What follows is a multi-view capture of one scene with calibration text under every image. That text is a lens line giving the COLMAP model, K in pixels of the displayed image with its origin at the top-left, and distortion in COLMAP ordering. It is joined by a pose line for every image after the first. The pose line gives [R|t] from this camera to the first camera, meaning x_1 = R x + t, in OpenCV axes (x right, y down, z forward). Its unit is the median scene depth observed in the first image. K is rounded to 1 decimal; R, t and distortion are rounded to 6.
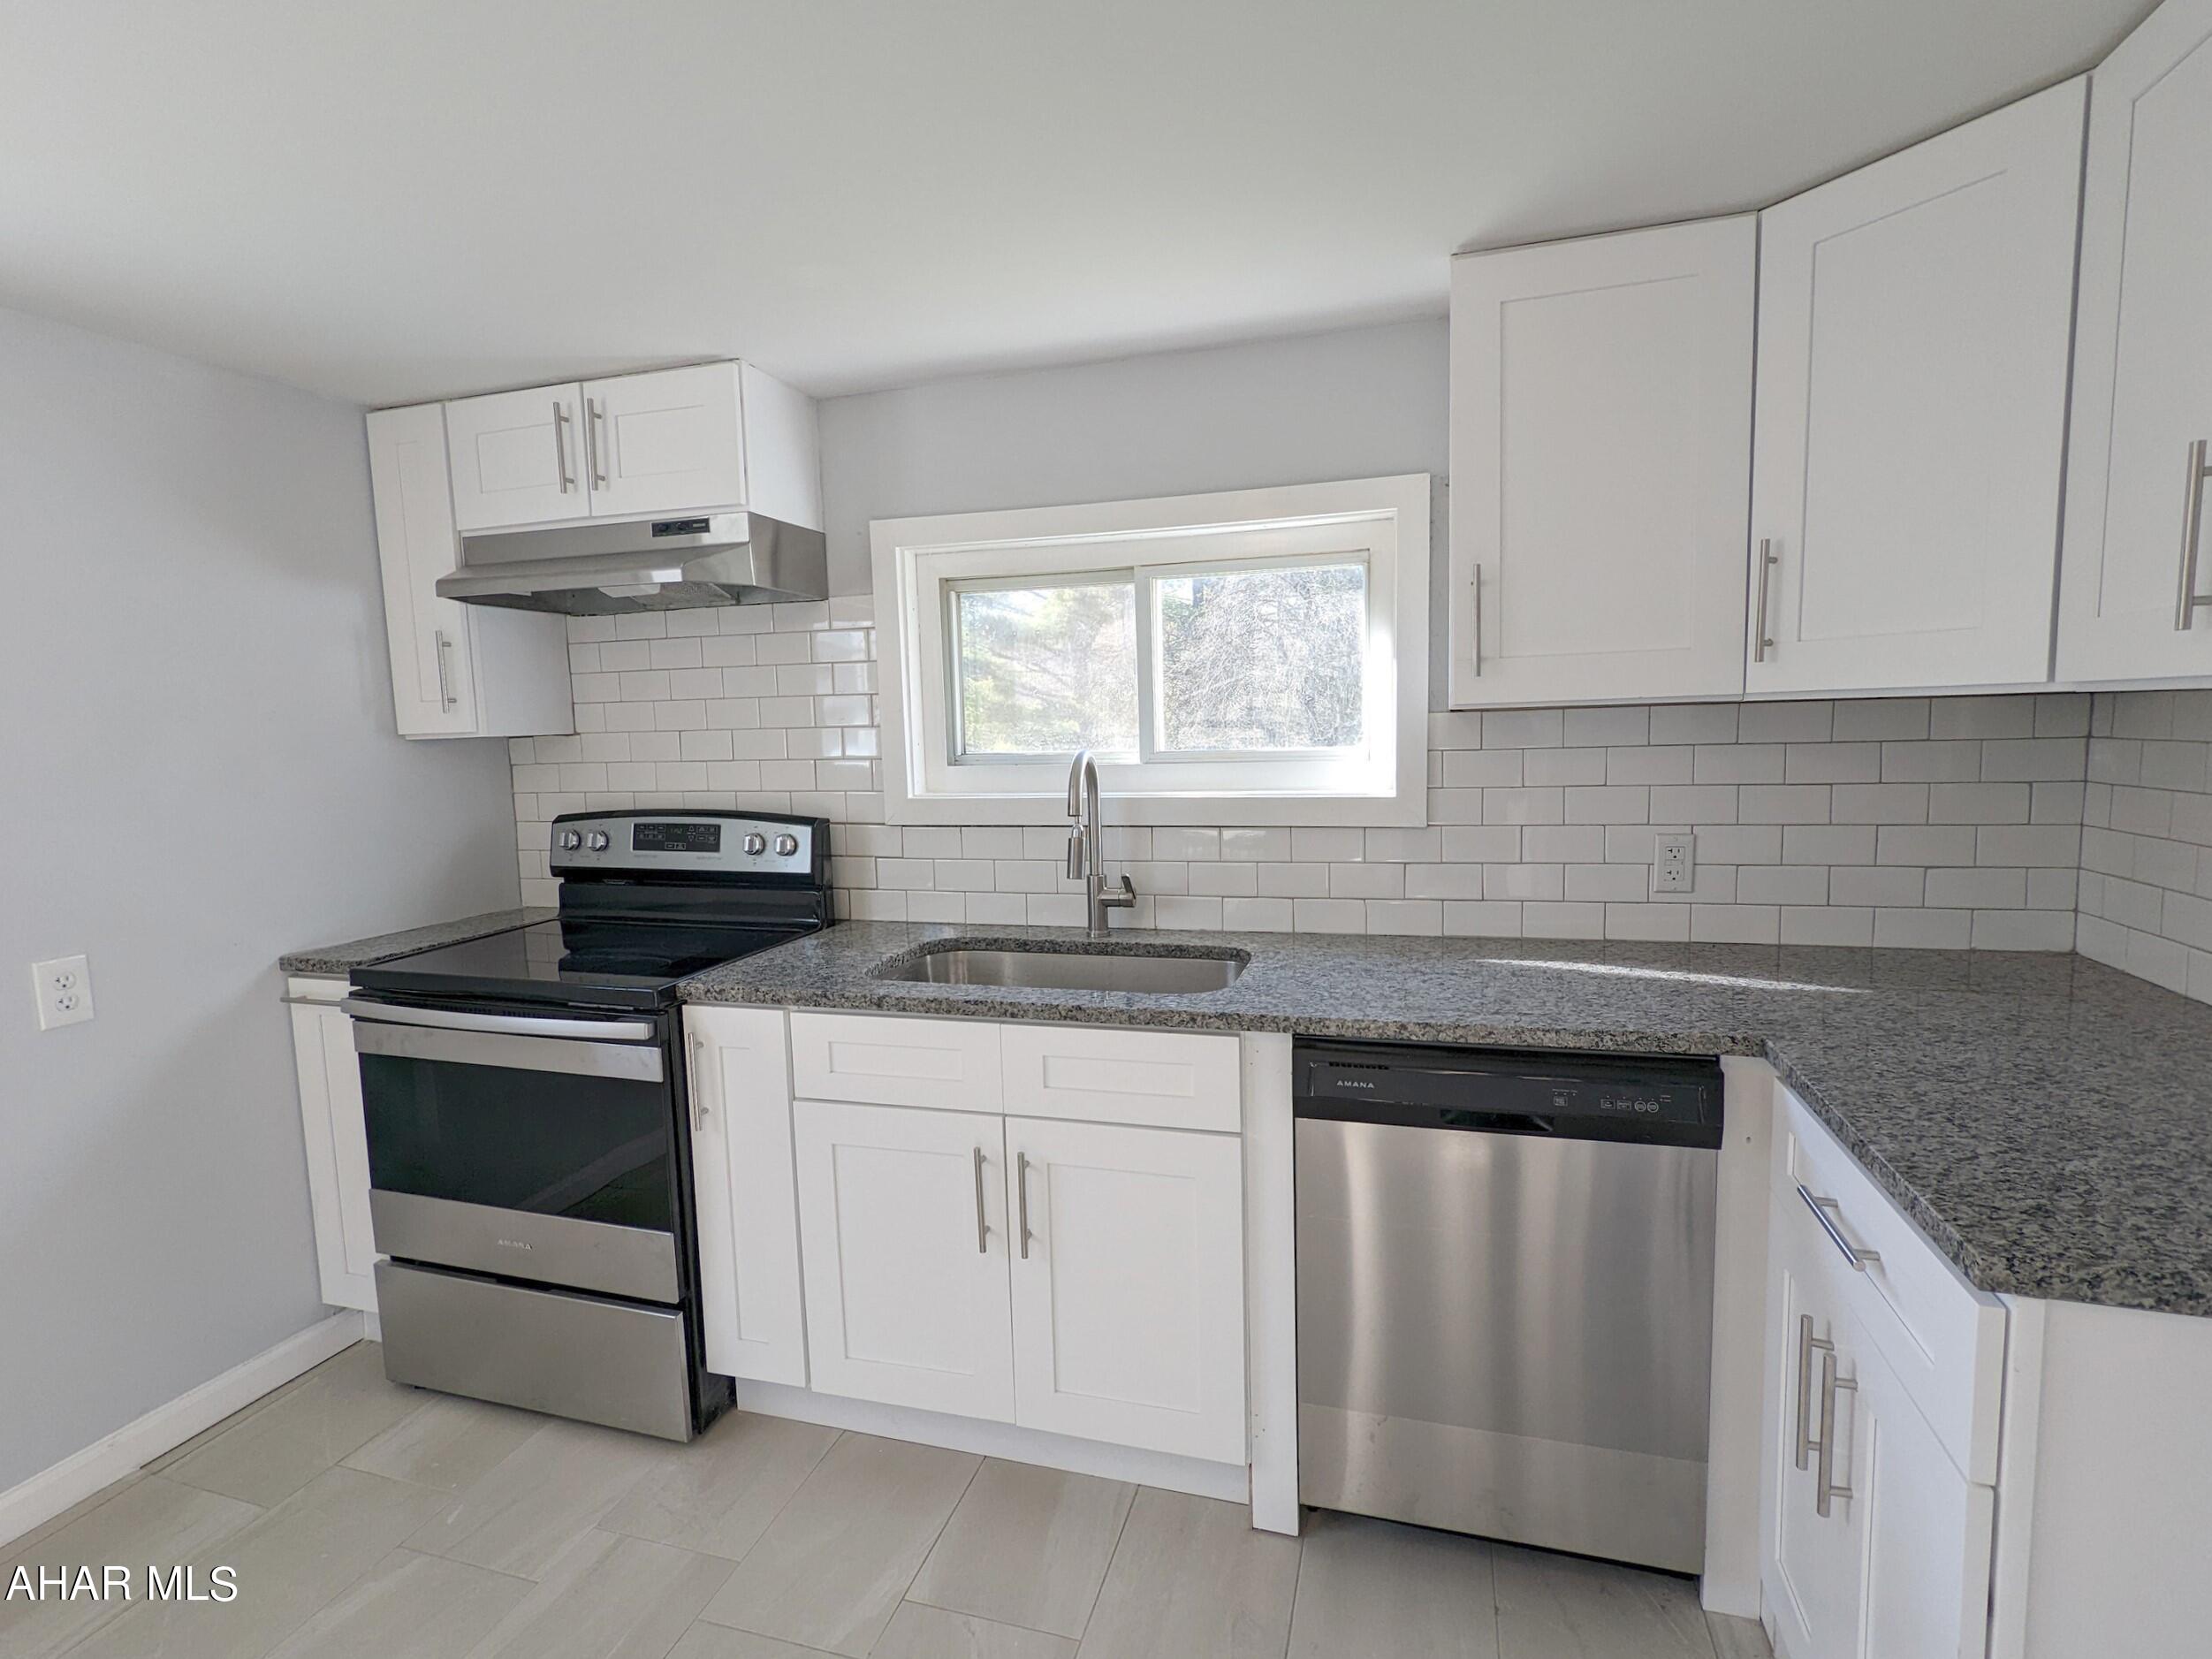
lens RADIAL K [[1065.1, 0, 1103.8], [0, 1065.1, 827.2], [0, 0, 1]] dist [-0.010011, 0.001761]
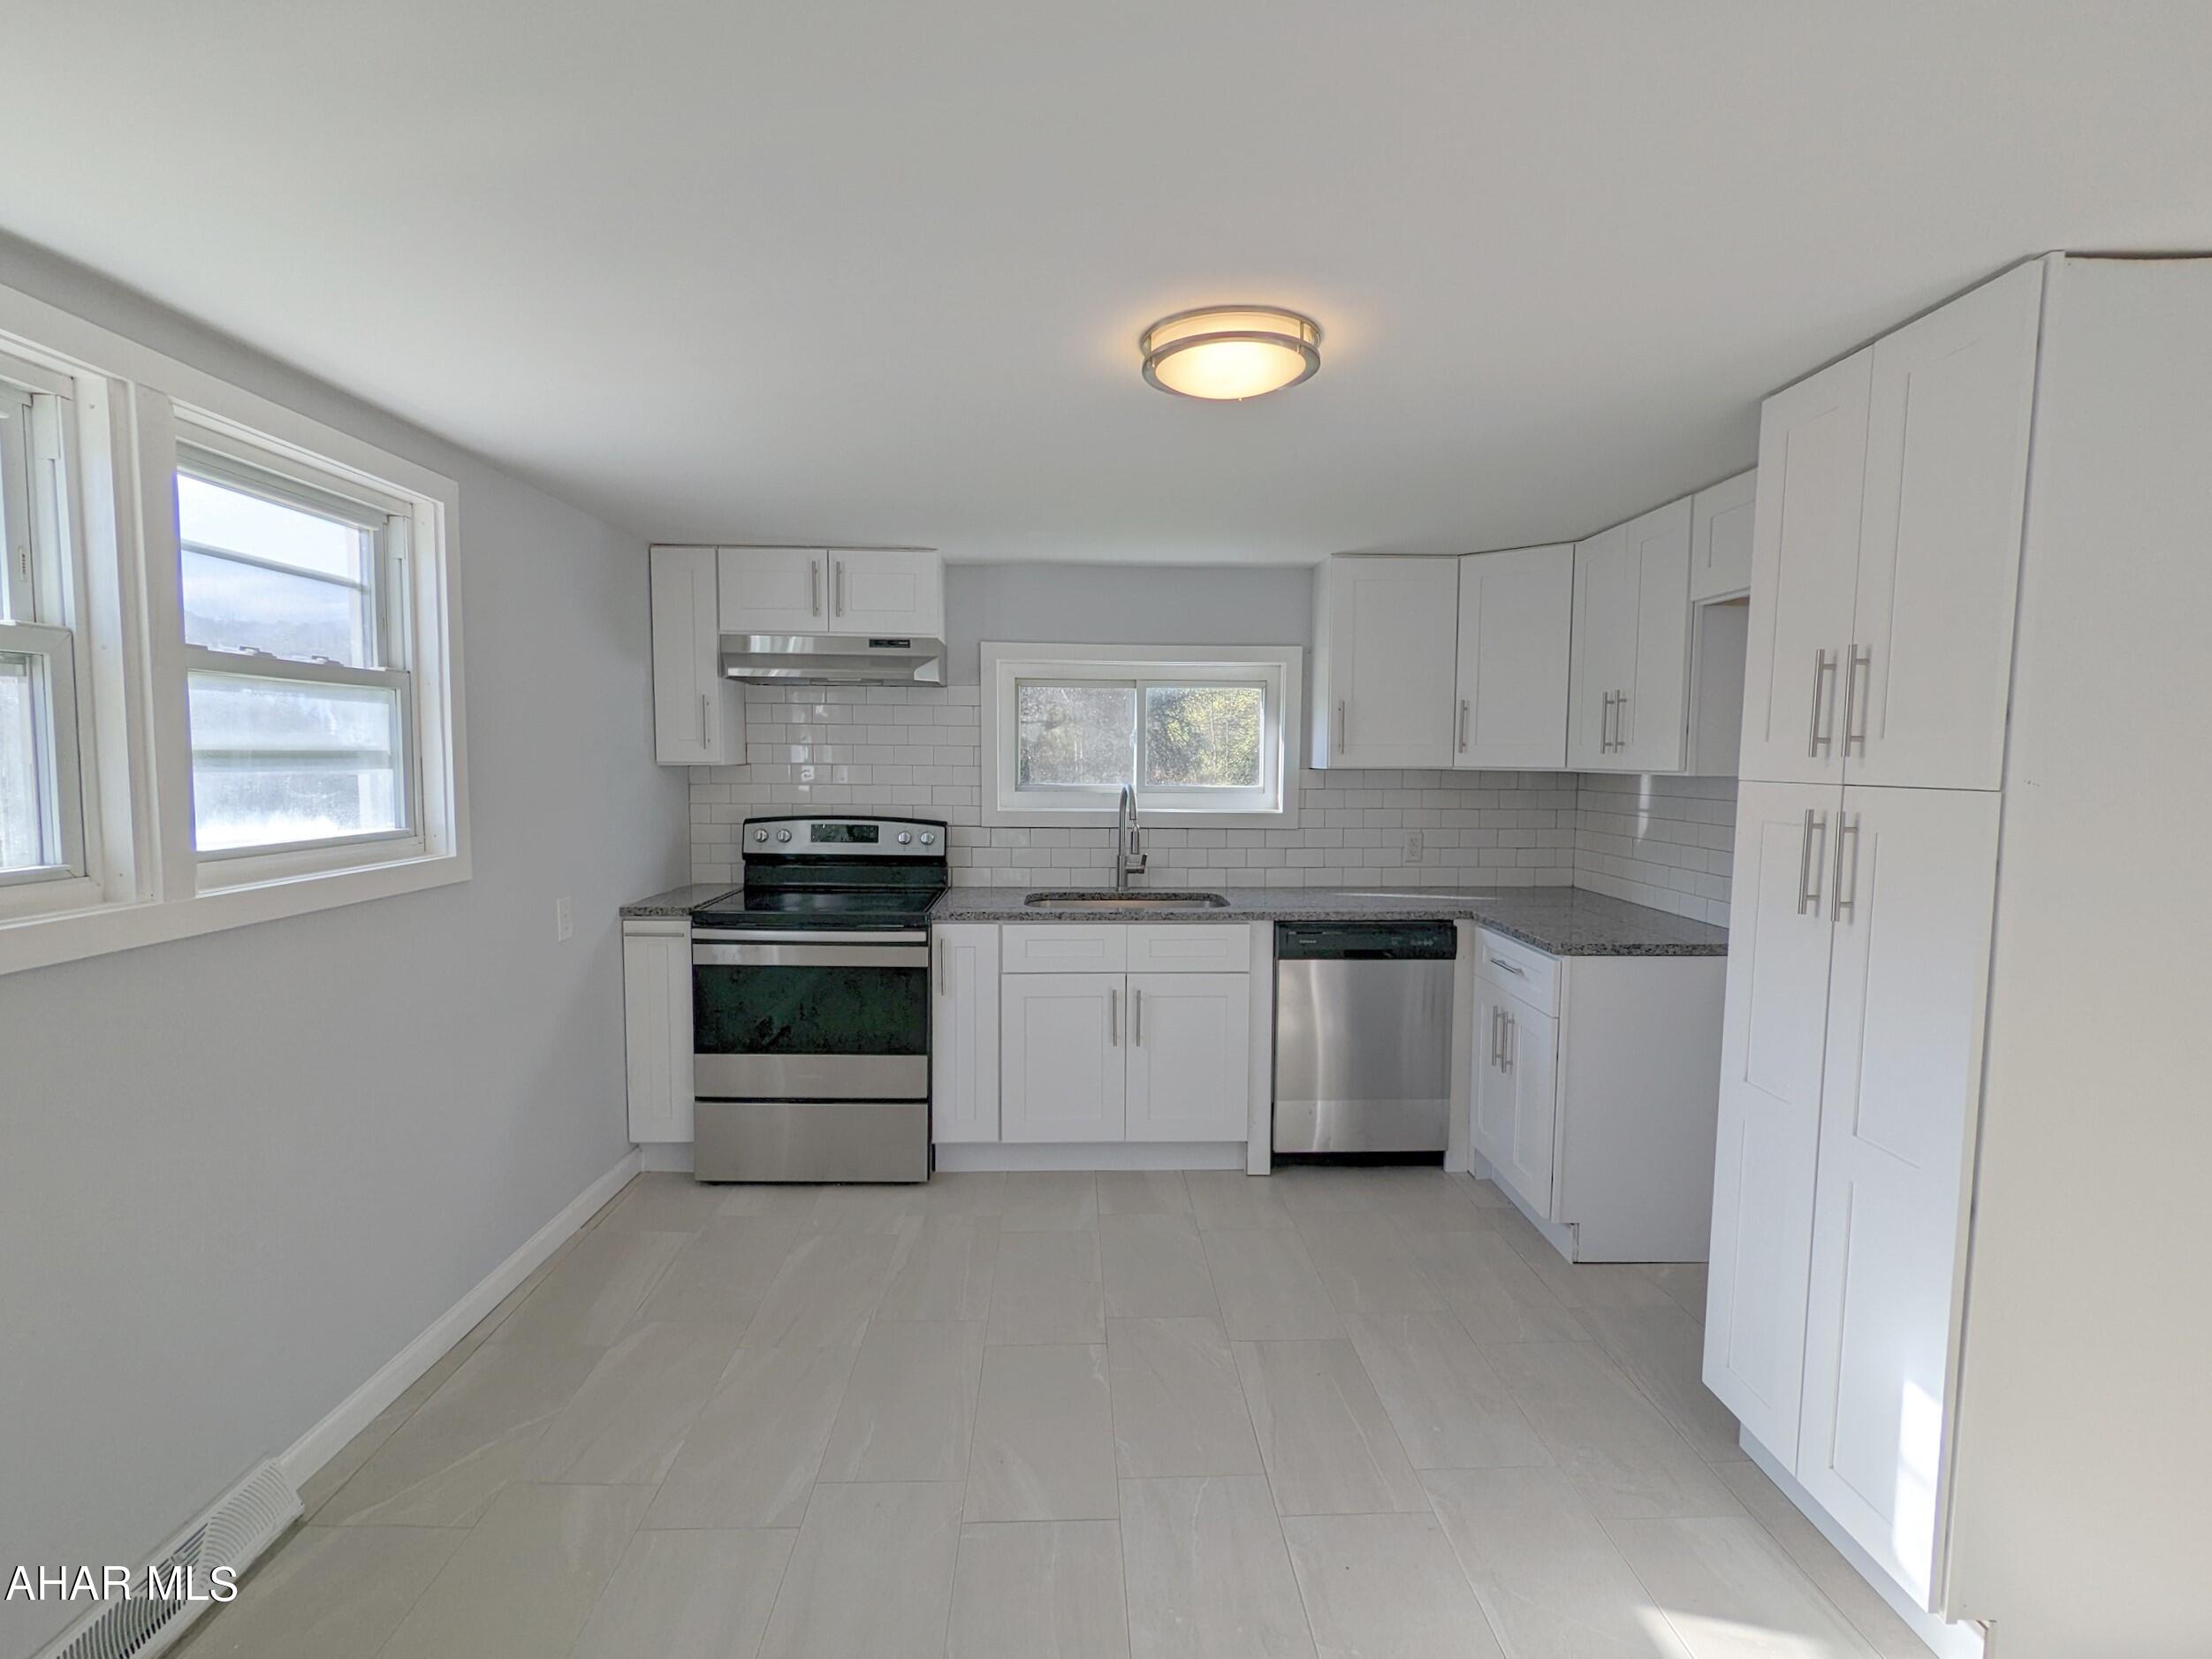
lens RADIAL K [[1065.1, 0, 1100.7], [0, 1065.1, 828.4], [0, 0, 1]] dist [-0.010011, 0.001761]
pose [[0.946035, 0.011444, 0.323864, -0.645023], [-0.000840, 0.999460, -0.032863, 0.061648], [-0.324065, 0.030817, 0.945533, -0.685592]]
